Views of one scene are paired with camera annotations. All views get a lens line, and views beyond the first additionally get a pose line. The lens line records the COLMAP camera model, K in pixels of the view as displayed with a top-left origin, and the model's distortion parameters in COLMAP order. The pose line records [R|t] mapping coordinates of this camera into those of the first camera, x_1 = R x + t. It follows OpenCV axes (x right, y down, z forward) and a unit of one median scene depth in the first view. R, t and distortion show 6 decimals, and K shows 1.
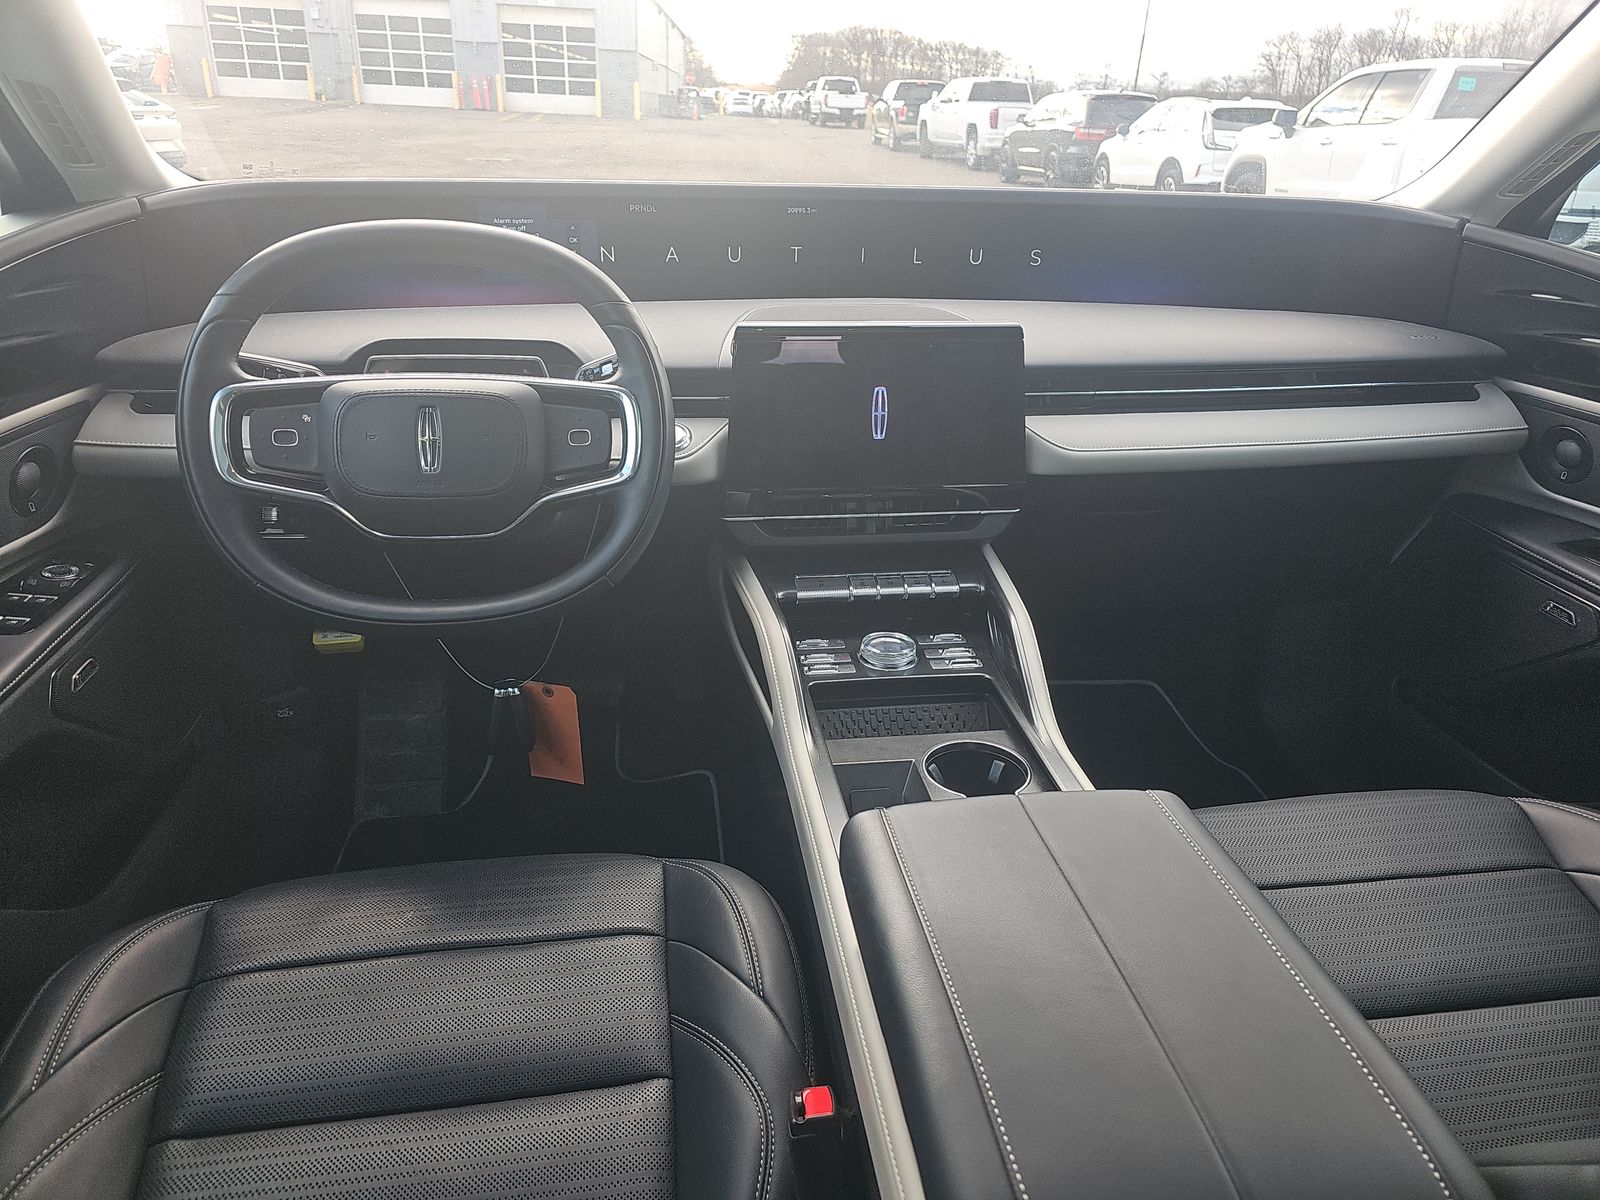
lens RADIAL K [[1038.0, 0, 800.0], [0, 1038.0, 600.0], [0, 0, 1]] dist [0.001197, -0.000645]
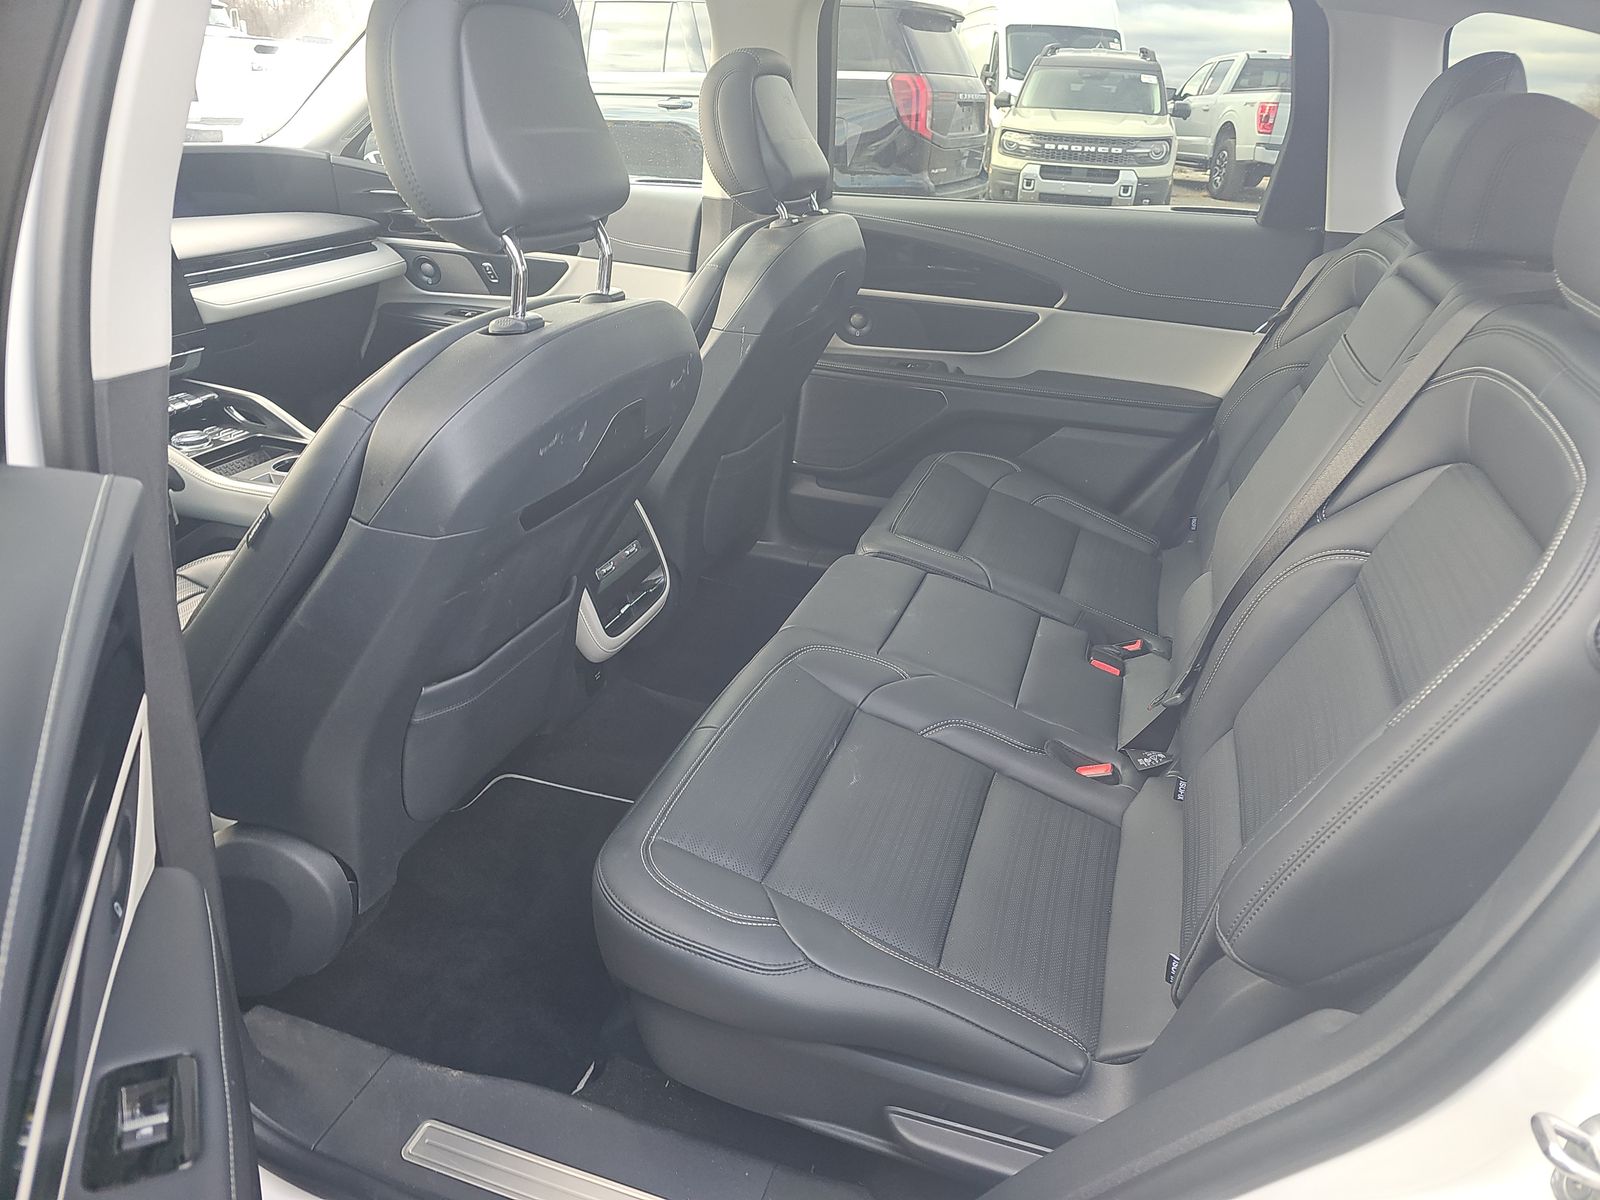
lens RADIAL K [[1038.0, 0, 800.0], [0, 1038.0, 600.0], [0, 0, 1]] dist [0.001197, -0.000645]
pose [[0.416477, -0.392585, 0.820015, -0.860424], [0.323111, 0.906992, 0.270120, 0.128816], [-0.849792, 0.152457, 0.504589, -0.536997]]
